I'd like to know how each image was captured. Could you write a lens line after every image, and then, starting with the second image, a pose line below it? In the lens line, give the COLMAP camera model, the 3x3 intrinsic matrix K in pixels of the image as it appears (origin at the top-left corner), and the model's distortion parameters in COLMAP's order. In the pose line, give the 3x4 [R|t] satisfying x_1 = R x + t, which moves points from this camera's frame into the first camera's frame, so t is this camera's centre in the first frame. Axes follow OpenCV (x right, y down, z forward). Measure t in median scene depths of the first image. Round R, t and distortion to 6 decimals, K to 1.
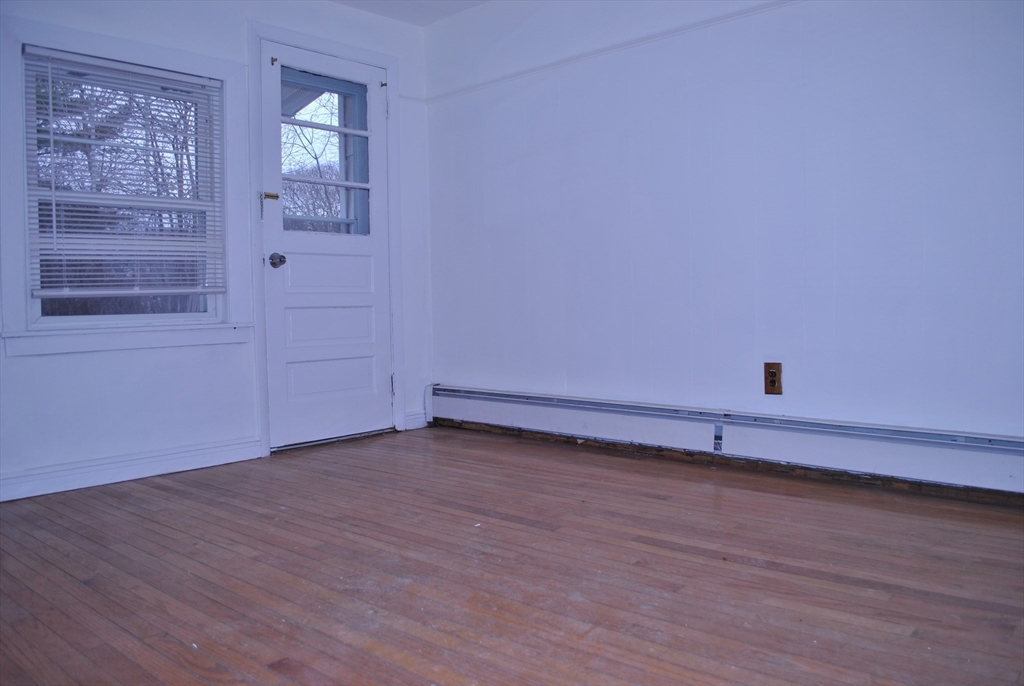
lens RADIAL K [[813.0, 0, 518.9], [0, 813.0, 344.3], [0, 0, 1]] dist [-0.056826, -0.012500]
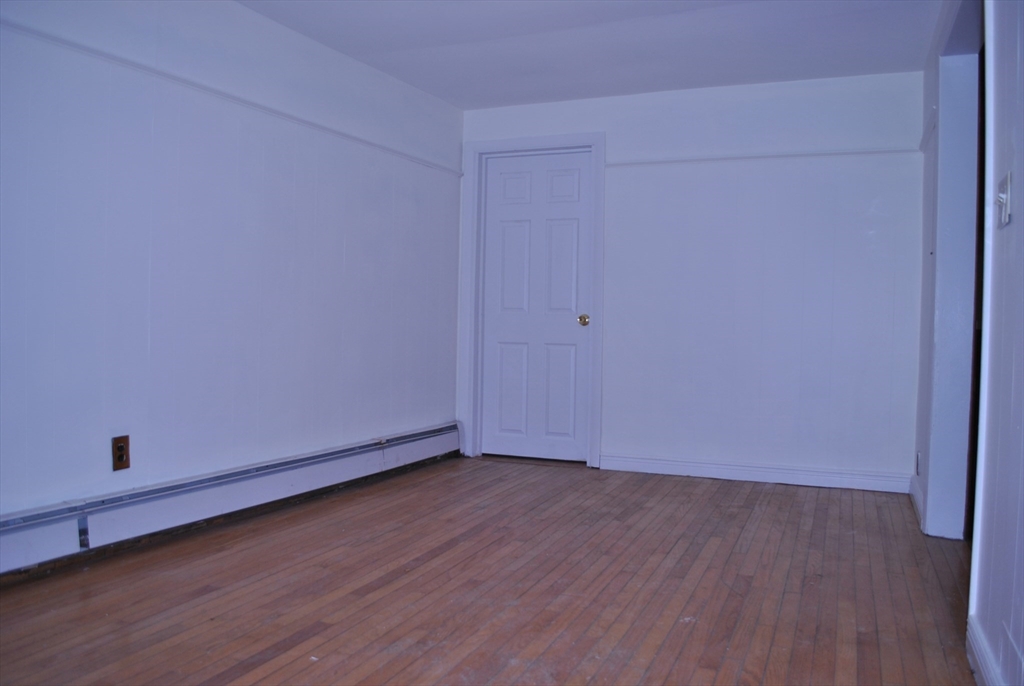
lens RADIAL K [[813.0, 0, 518.2], [0, 813.0, 338.7], [0, 0, 1]] dist [-0.056826, -0.012500]
pose [[-0.327531, -0.005033, 0.944827, -1.024856], [0.040403, 0.998996, 0.019328, -0.128350], [-0.943976, 0.044505, -0.326999, 1.211081]]
